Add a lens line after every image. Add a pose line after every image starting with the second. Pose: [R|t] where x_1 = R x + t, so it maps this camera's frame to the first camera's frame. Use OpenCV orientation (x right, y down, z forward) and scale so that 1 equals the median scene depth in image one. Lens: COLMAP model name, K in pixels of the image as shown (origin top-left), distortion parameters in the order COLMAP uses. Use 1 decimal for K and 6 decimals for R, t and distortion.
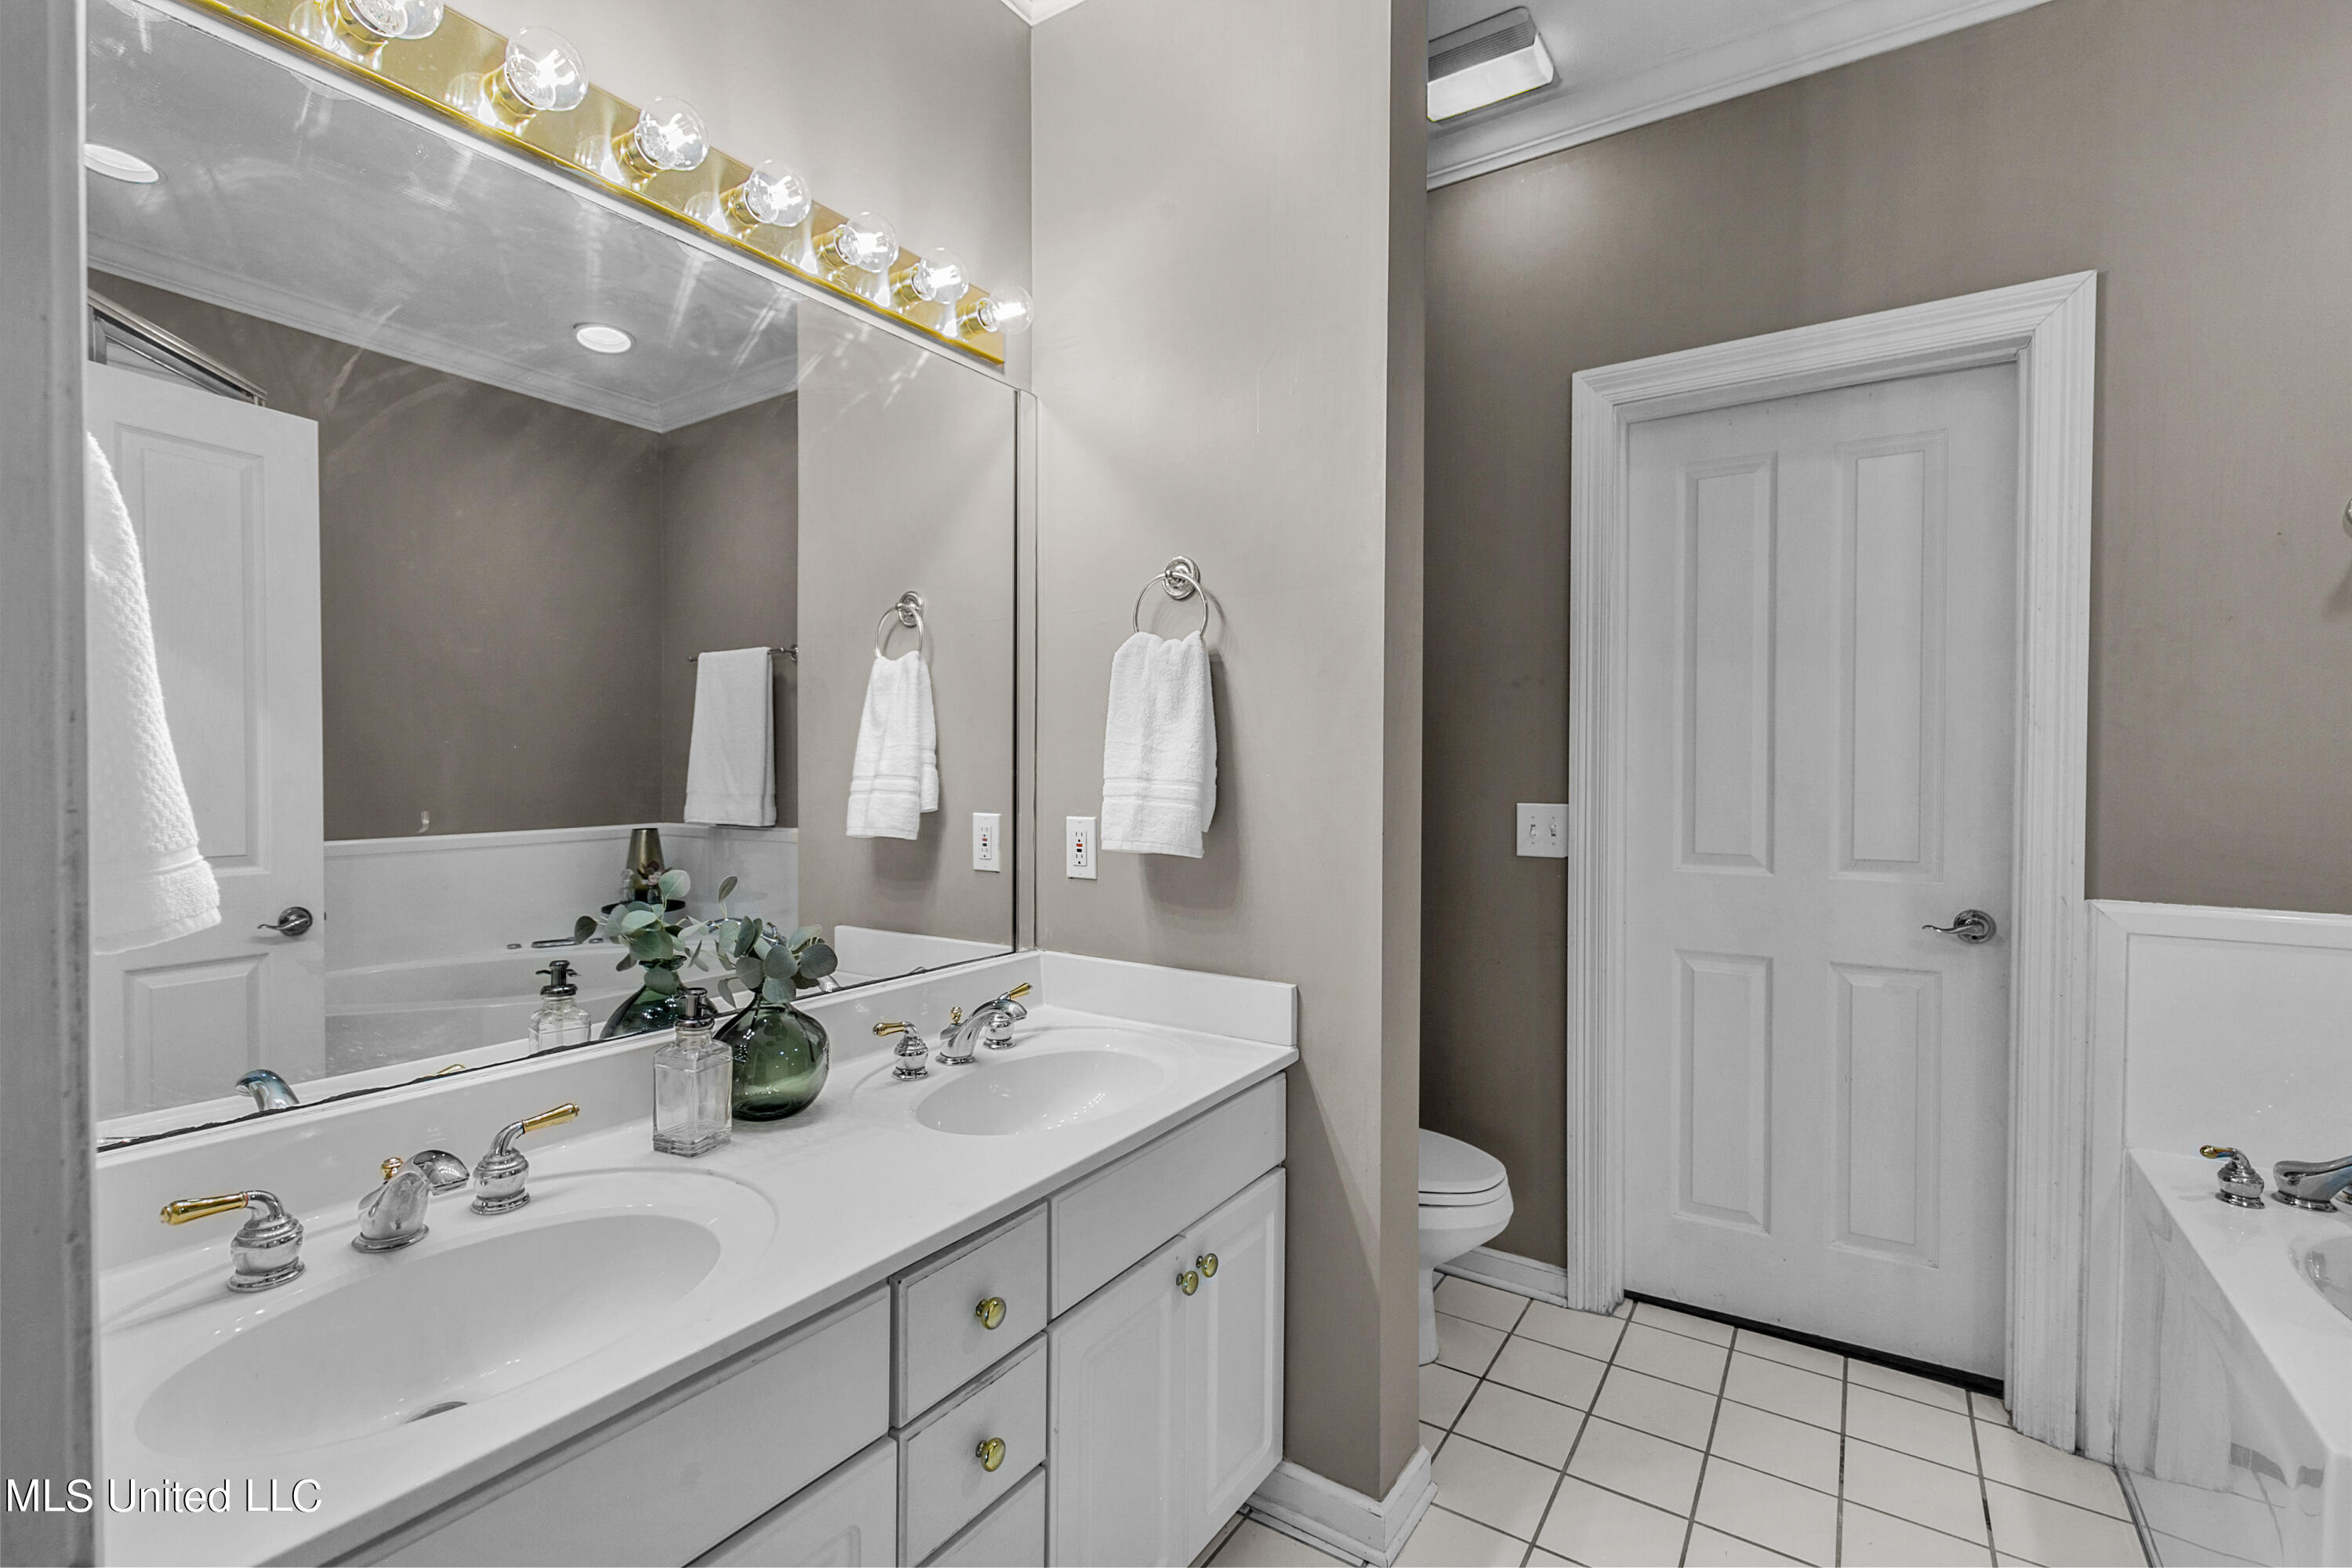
lens RADIAL K [[1048.3, 0, 1182.5], [0, 1048.3, 797.7], [0, 0, 1]] dist [-0.000568, 0.000588]
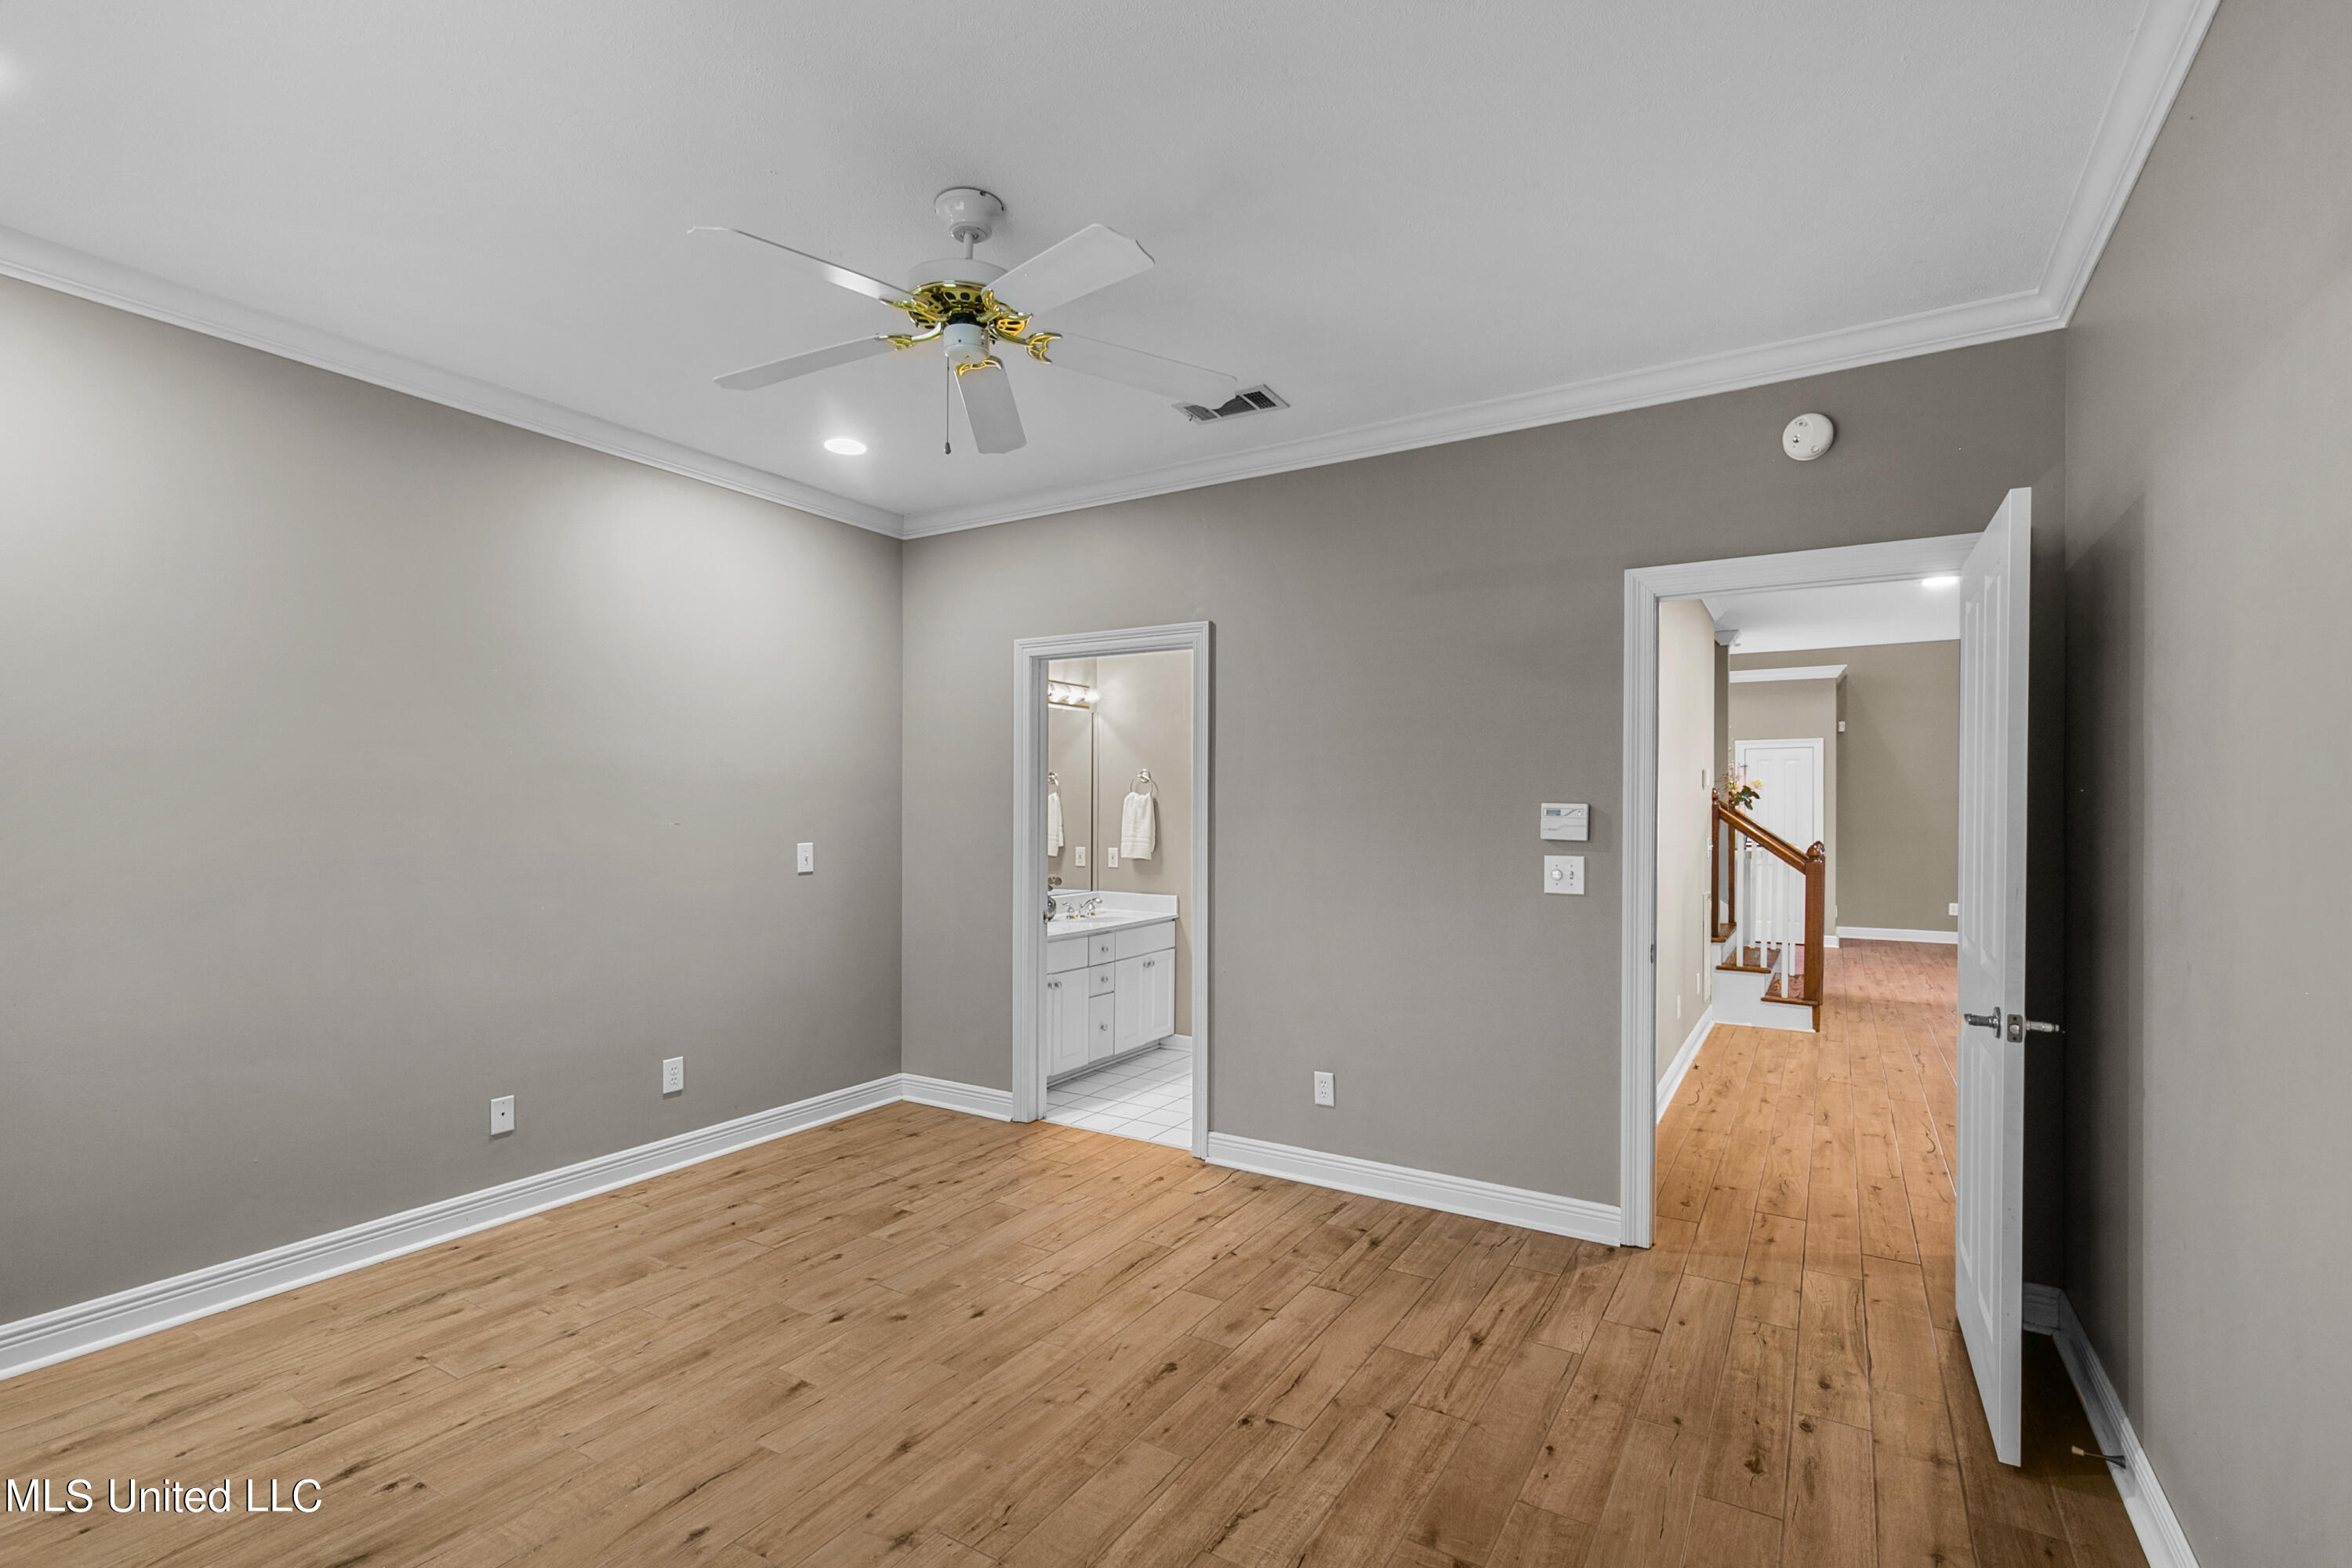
lens RADIAL K [[1048.3, 0, 1168.4], [0, 1048.3, 802.6], [0, 0, 1]] dist [-0.000568, 0.000588]
pose [[0.999835, -0.002306, 0.018040, 0.013801], [0.002998, 0.999258, -0.038403, 0.003331], [-0.017938, 0.038451, 0.999099, -2.363901]]
